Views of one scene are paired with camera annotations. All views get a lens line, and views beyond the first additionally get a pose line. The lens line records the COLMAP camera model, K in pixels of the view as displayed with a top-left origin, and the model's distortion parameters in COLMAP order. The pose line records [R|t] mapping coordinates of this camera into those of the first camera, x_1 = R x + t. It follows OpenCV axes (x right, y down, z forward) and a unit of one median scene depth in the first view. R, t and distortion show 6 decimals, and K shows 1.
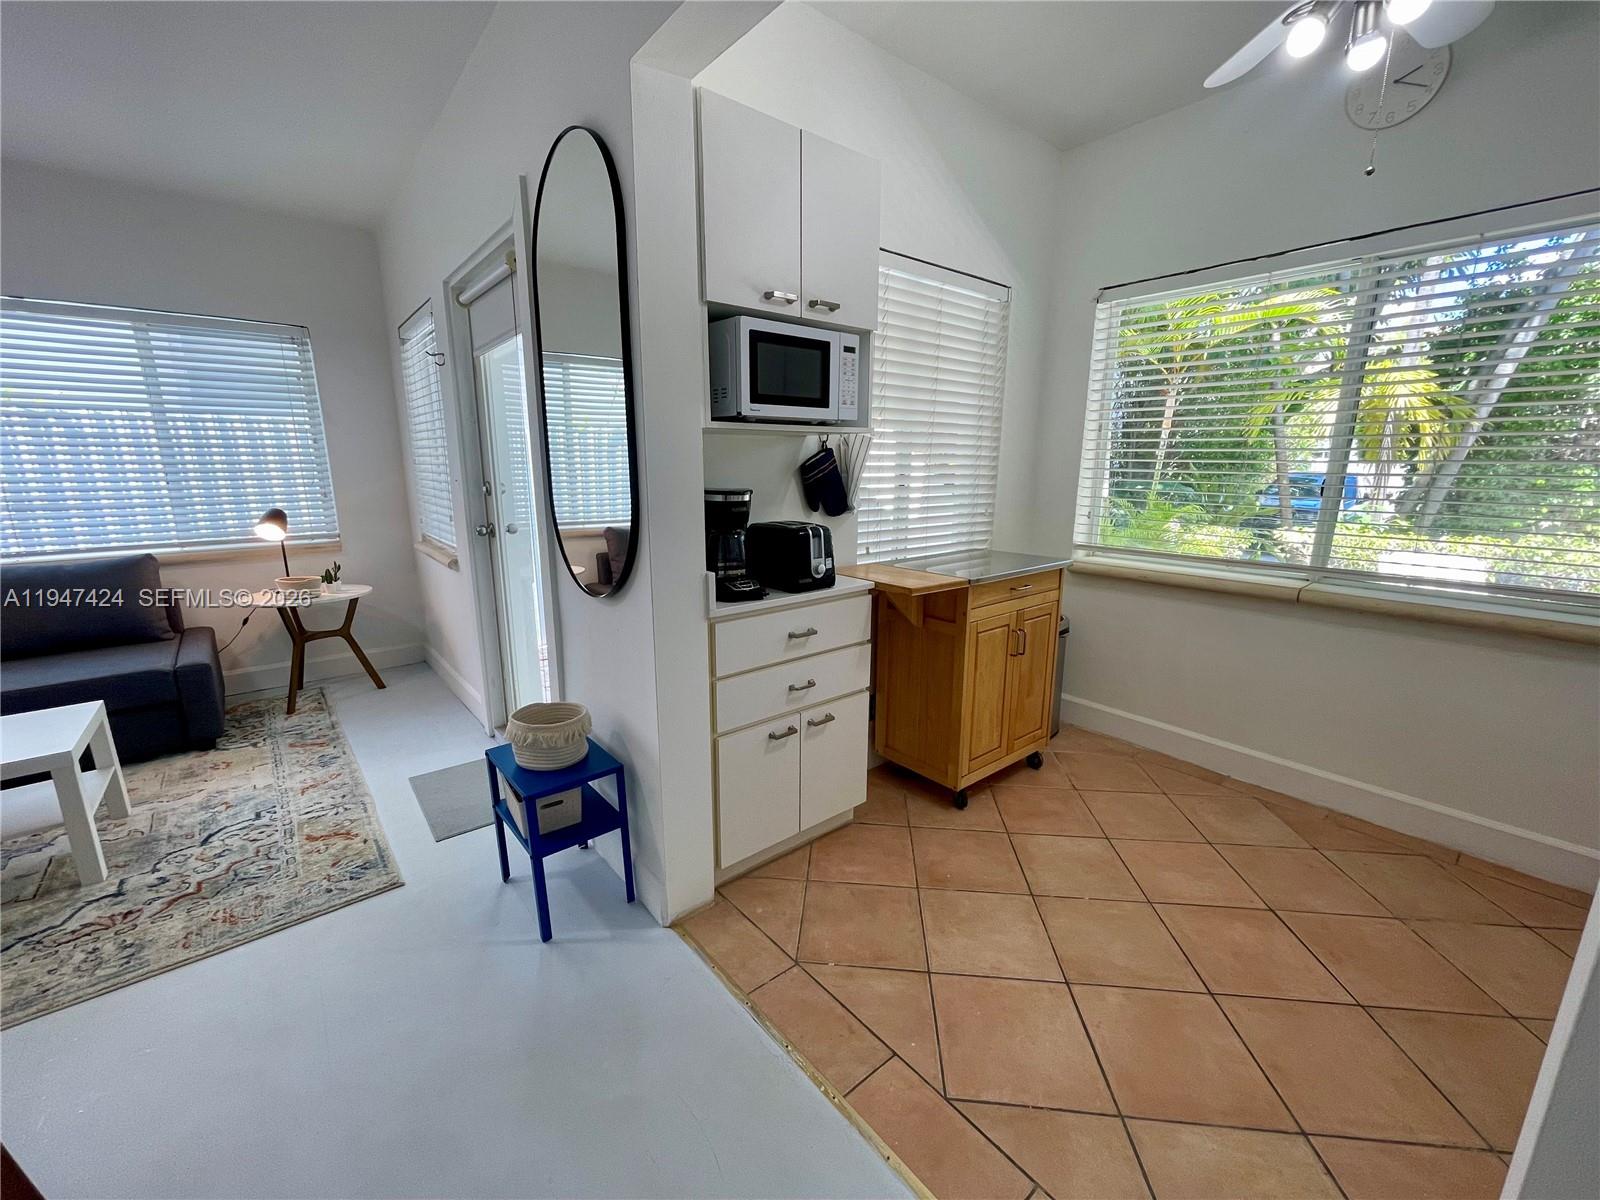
lens RADIAL K [[649.6, 0, 796.5], [0, 649.6, 603.6], [0, 0, 1]] dist [-0.001352, -0.000070]
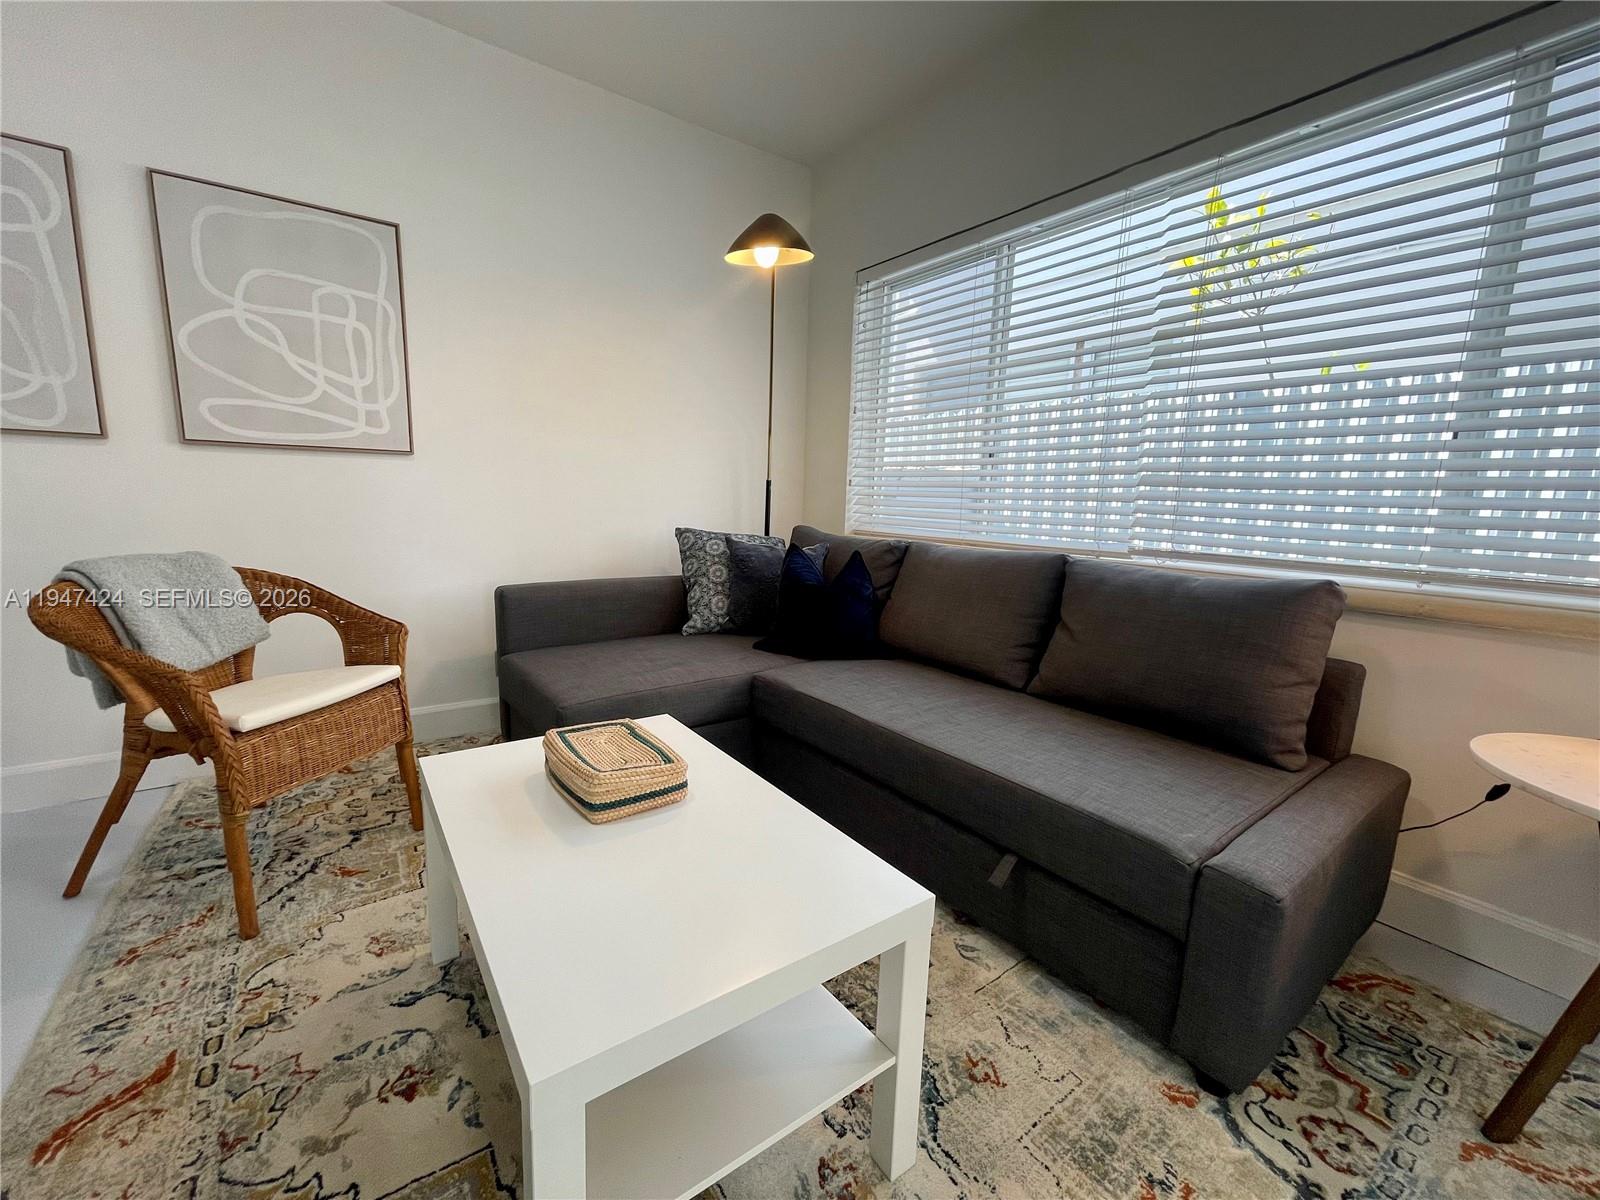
lens RADIAL K [[649.6, 0, 800.9], [0, 649.6, 602.8], [0, 0, 1]] dist [-0.001352, -0.000070]
pose [[-0.061020, 0.162048, -0.984894, -0.267425], [-0.245826, 0.953899, 0.172179, -0.025385], [0.967391, 0.252619, -0.018372, 0.334244]]
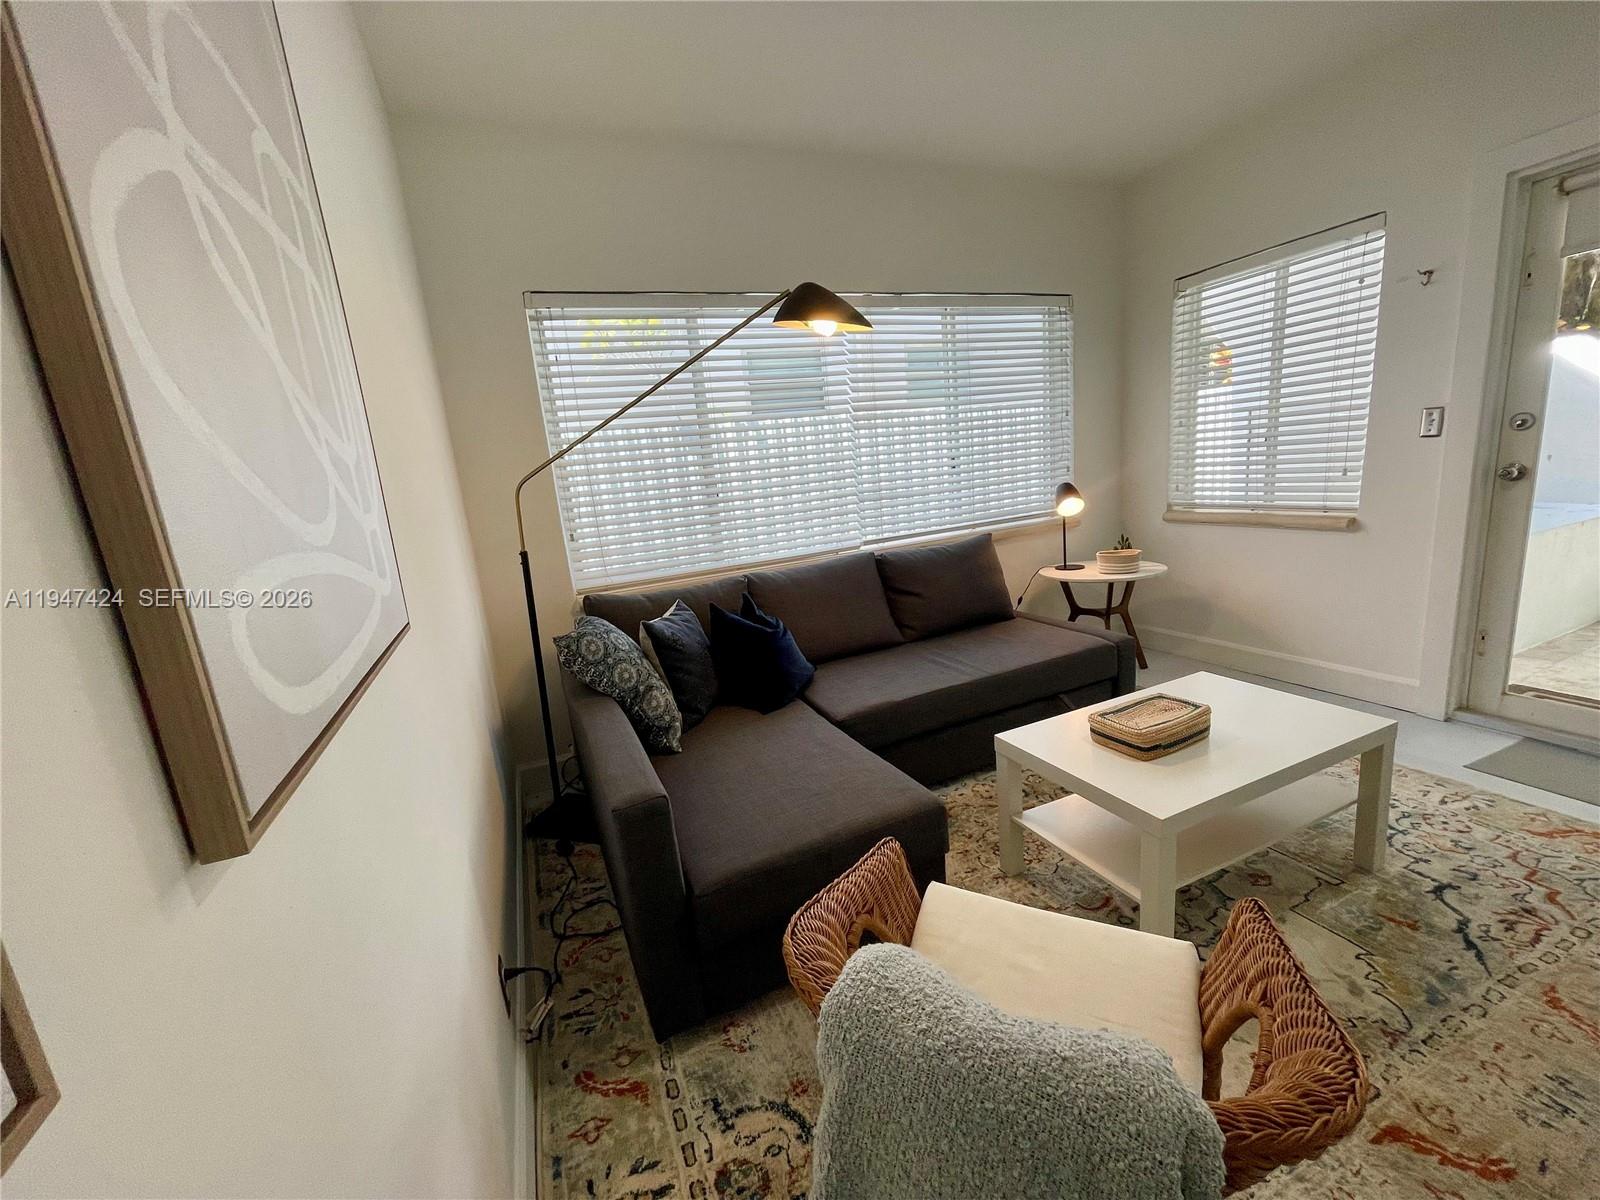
lens RADIAL K [[649.6, 0, 787.7], [0, 649.6, 606.3], [0, 0, 1]] dist [-0.001352, -0.000070]
pose [[0.954785, -0.032438, -0.295522, -0.515499], [0.036190, 0.999319, 0.007234, 0.009339], [0.295086, -0.017601, 0.955309, -0.031241]]
